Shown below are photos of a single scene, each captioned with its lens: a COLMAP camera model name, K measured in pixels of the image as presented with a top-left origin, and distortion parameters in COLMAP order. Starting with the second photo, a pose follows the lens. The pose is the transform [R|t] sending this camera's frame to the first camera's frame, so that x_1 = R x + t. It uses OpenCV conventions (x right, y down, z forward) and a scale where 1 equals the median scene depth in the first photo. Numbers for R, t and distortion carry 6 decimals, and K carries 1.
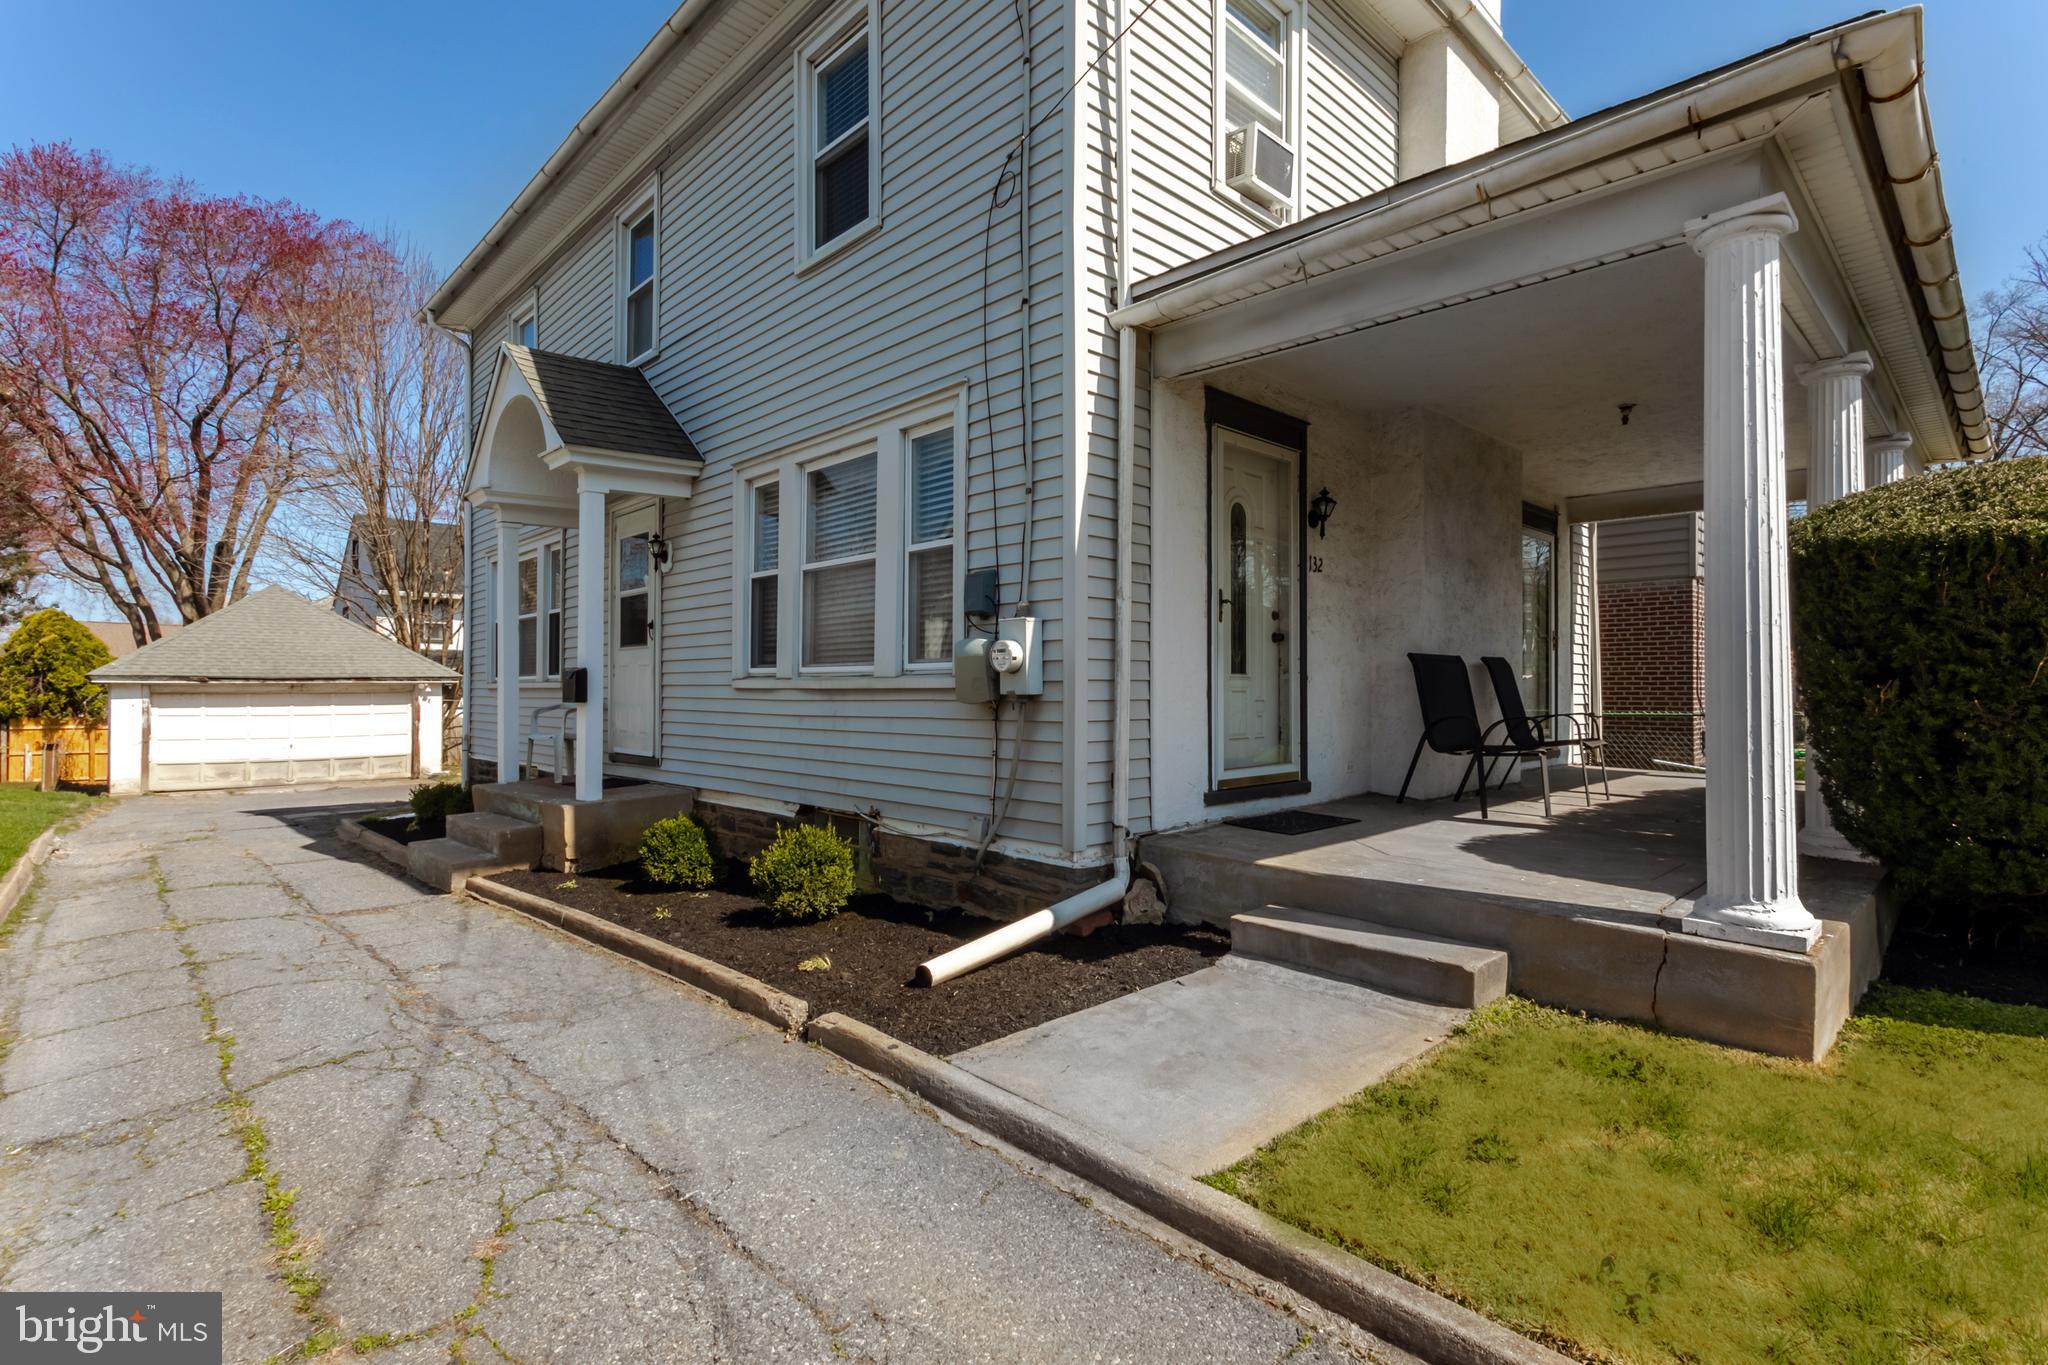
lens RADIAL K [[986.8, 0, 1040.7], [0, 986.8, 677.0], [0, 0, 1]] dist [0.004287, -0.000008]
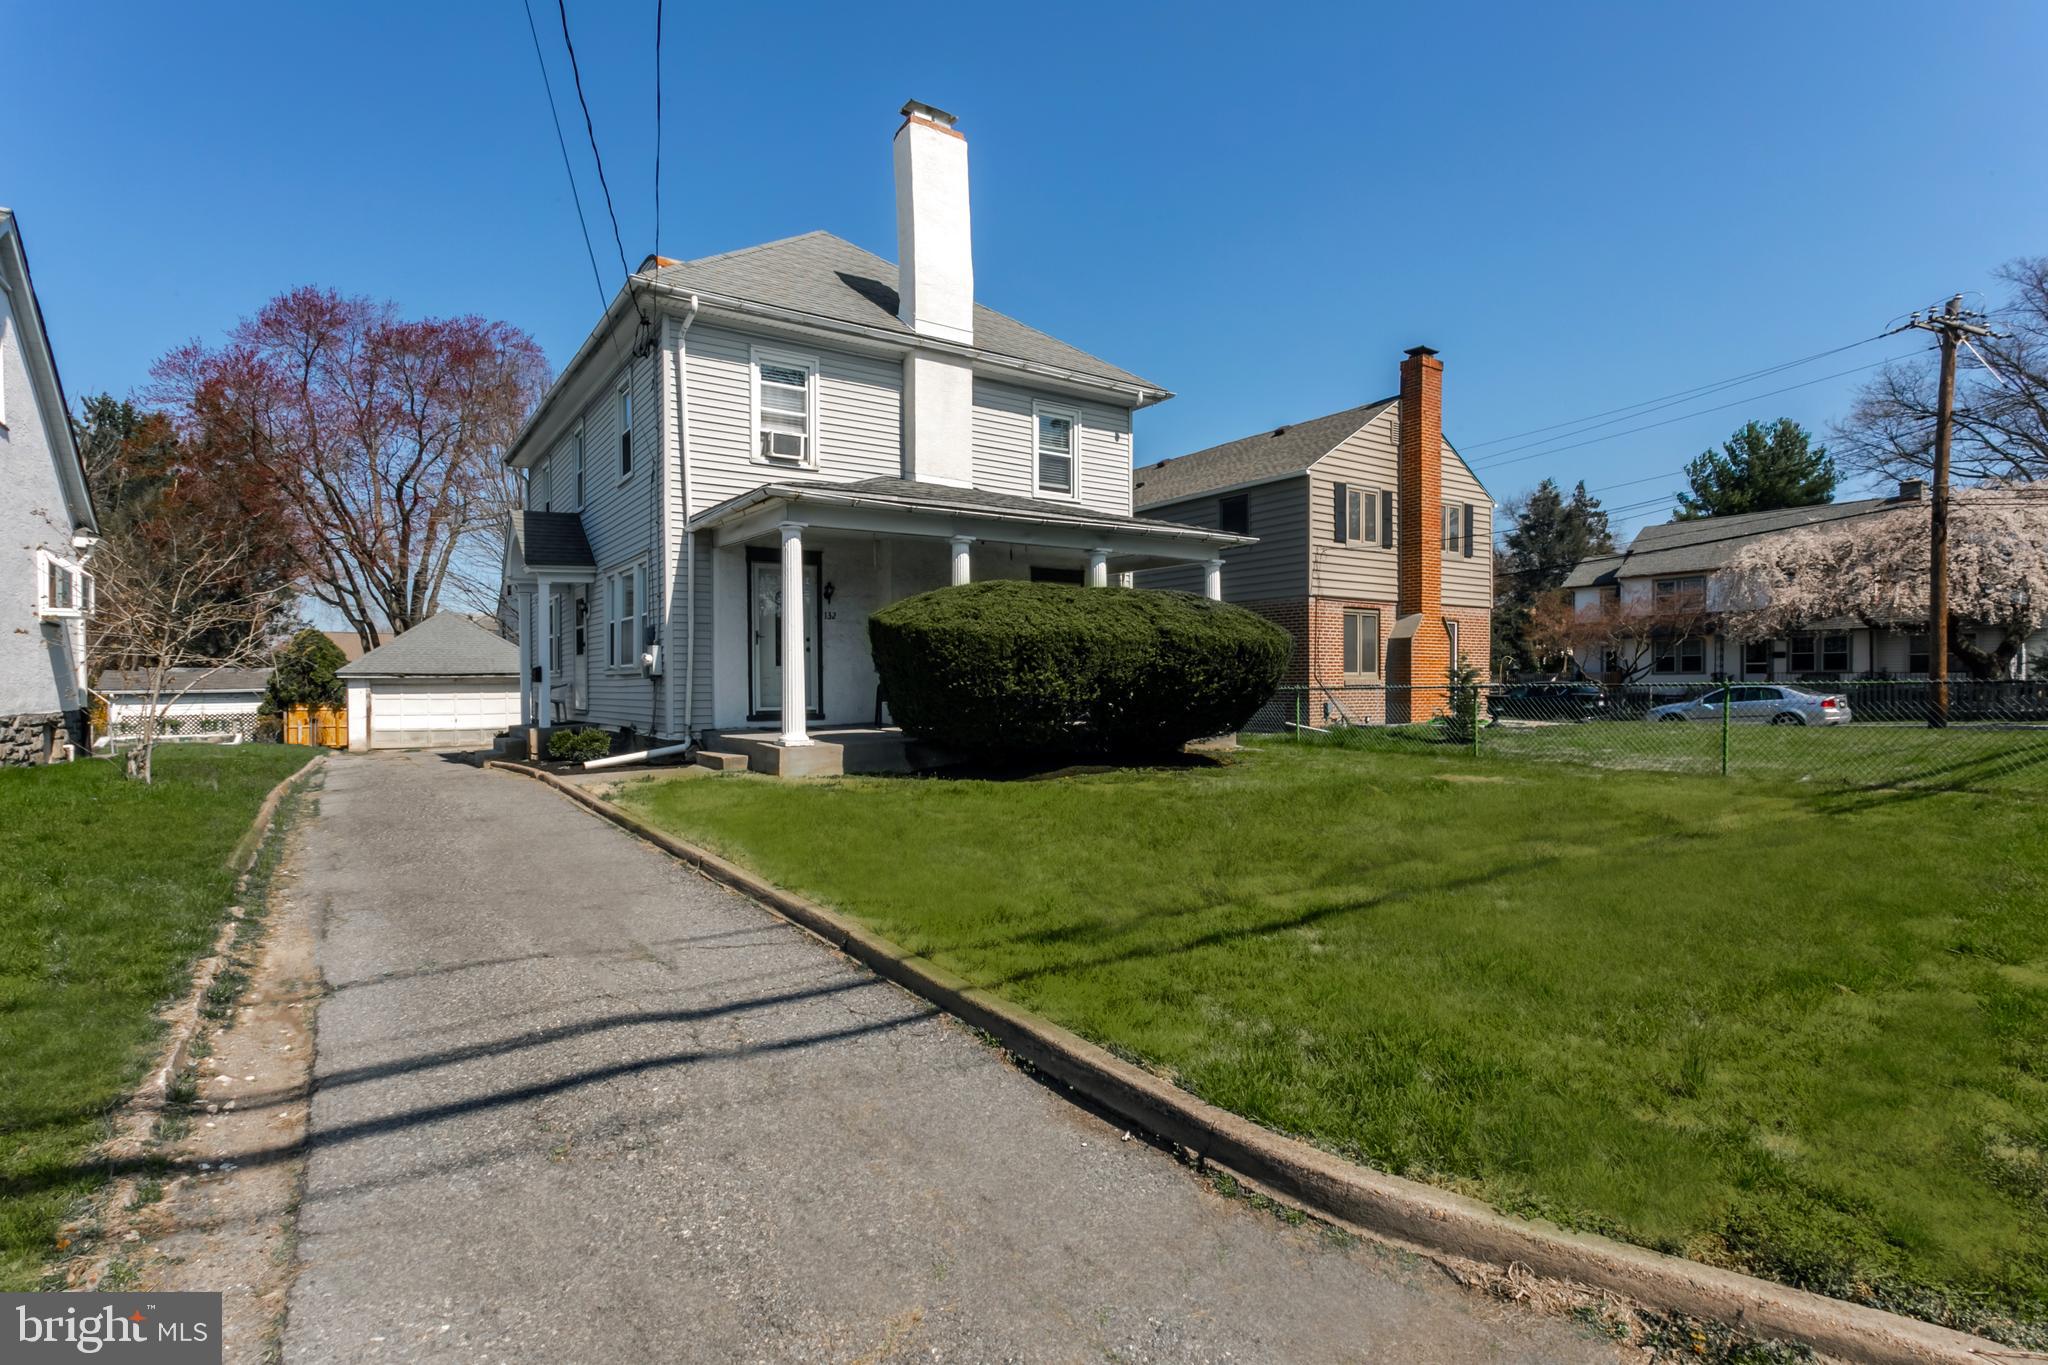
lens RADIAL K [[986.8, 0, 1009.7], [0, 986.8, 682.9], [0, 0, 1]] dist [0.004287, -0.000008]
pose [[0.986650, -0.006290, -0.162734, 0.259113], [0.008309, 0.999897, 0.011731, 0.003242], [0.162643, -0.012927, 0.986600, -0.277110]]
